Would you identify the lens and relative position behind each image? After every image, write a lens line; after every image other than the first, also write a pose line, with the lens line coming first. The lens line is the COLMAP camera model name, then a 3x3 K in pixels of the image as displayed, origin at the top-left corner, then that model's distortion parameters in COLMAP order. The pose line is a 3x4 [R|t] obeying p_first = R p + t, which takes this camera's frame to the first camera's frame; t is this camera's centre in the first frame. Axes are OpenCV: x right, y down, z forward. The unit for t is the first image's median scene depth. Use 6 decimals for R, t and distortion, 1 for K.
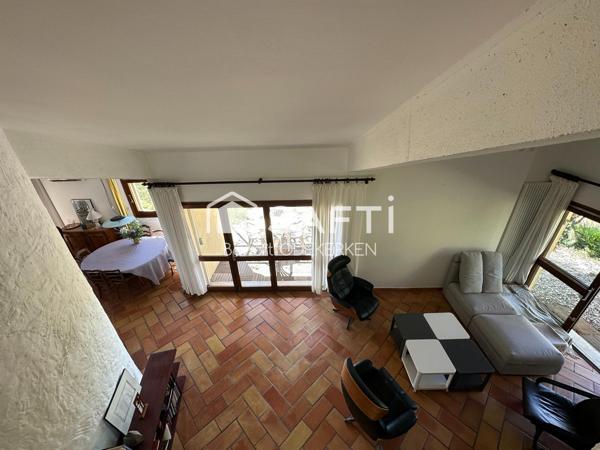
lens RADIAL K [[241.6, 0, 300.1], [0, 241.6, 224.5], [0, 0, 1]] dist [-0.001683, -0.000069]
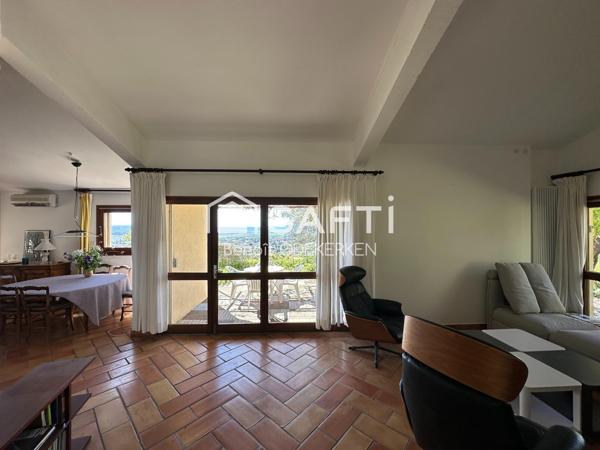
lens RADIAL K [[241.6, 0, 300.8], [0, 241.6, 223.7], [0, 0, 1]] dist [-0.001683, -0.000069]
pose [[0.997559, 0.028513, 0.063749, -0.060819], [0.004741, 0.883097, -0.469167, 0.384370], [-0.069674, 0.468324, 0.880805, 0.247920]]
